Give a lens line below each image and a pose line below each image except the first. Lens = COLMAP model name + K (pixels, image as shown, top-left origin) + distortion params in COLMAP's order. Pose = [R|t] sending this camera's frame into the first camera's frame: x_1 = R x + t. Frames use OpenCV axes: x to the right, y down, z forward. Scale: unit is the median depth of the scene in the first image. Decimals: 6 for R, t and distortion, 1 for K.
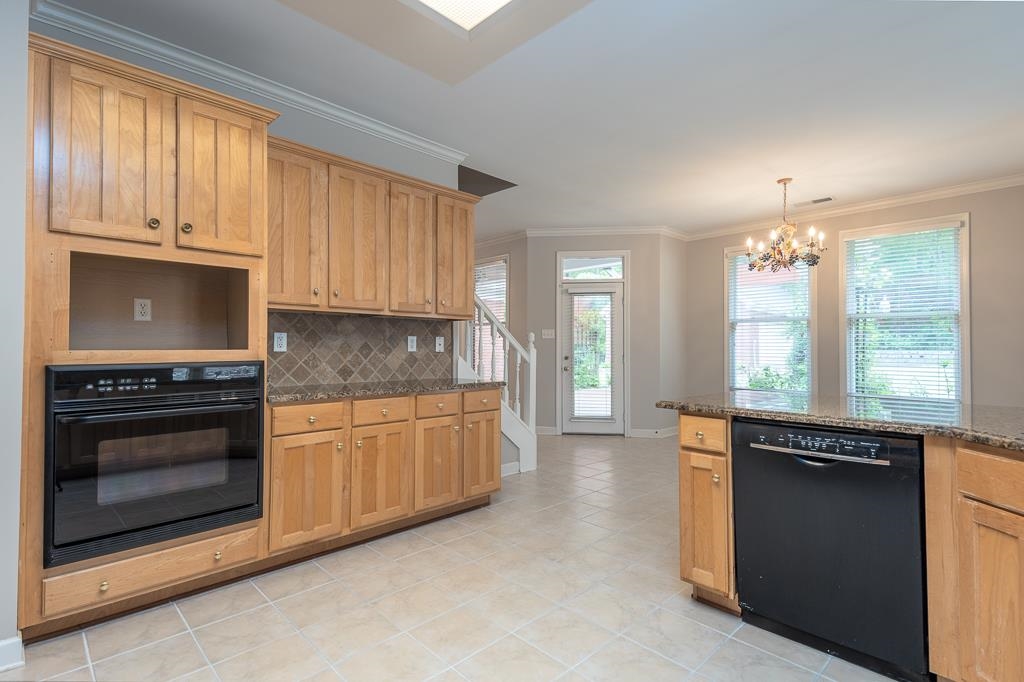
lens RADIAL K [[491.0, 0, 507.4], [0, 491.0, 345.8], [0, 0, 1]] dist [0.029919, -0.006512]
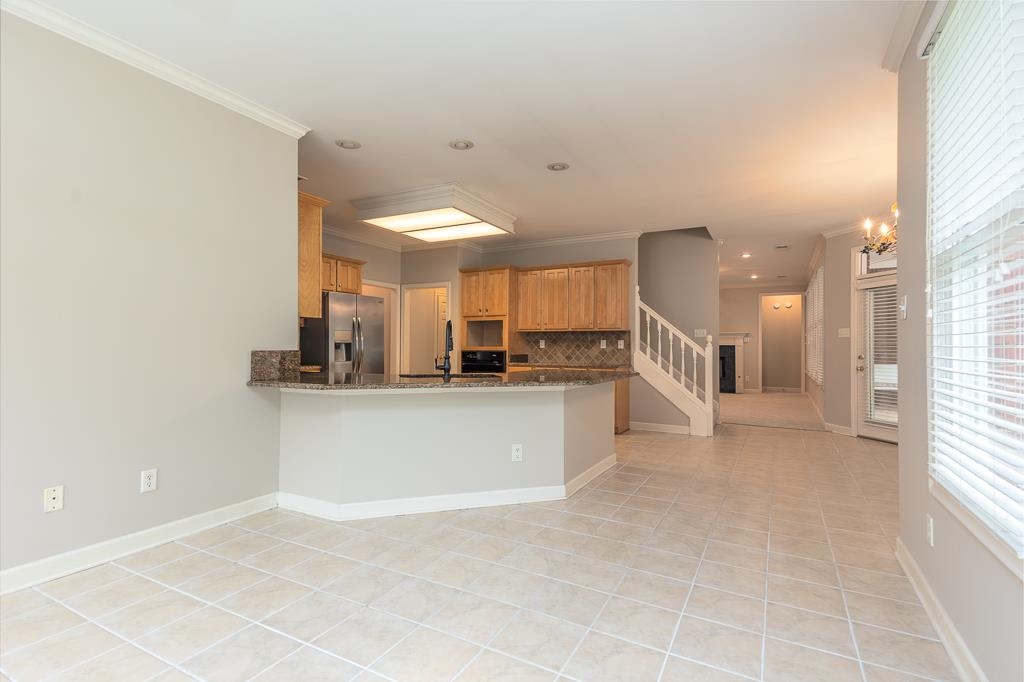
lens RADIAL K [[491.0, 0, 506.0], [0, 491.0, 343.1], [0, 0, 1]] dist [0.029919, -0.006512]
pose [[0.287245, -0.008645, -0.957818, 1.497966], [0.001312, 0.999962, -0.008632, 0.007119], [0.957856, 0.001222, 0.287245, 0.105058]]
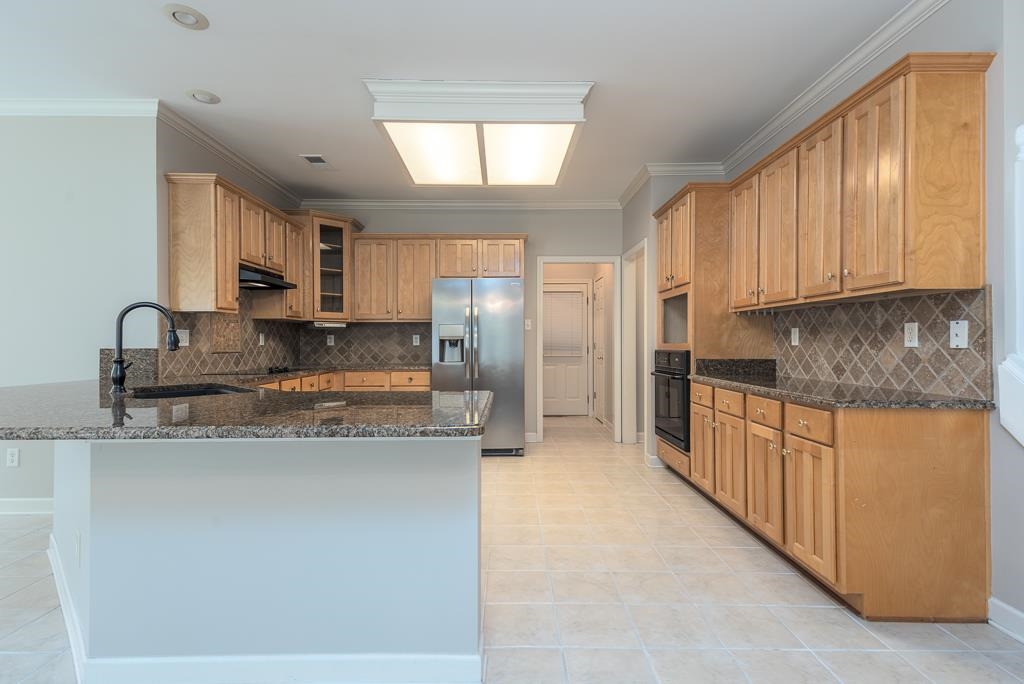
lens RADIAL K [[491.0, 0, 503.6], [0, 491.0, 342.4], [0, 0, 1]] dist [0.029919, -0.006512]
pose [[-0.701567, -0.002218, -0.712600, 0.640926], [0.002839, 0.999979, -0.005907, 0.007999], [0.712597, -0.006167, -0.701546, 1.077588]]
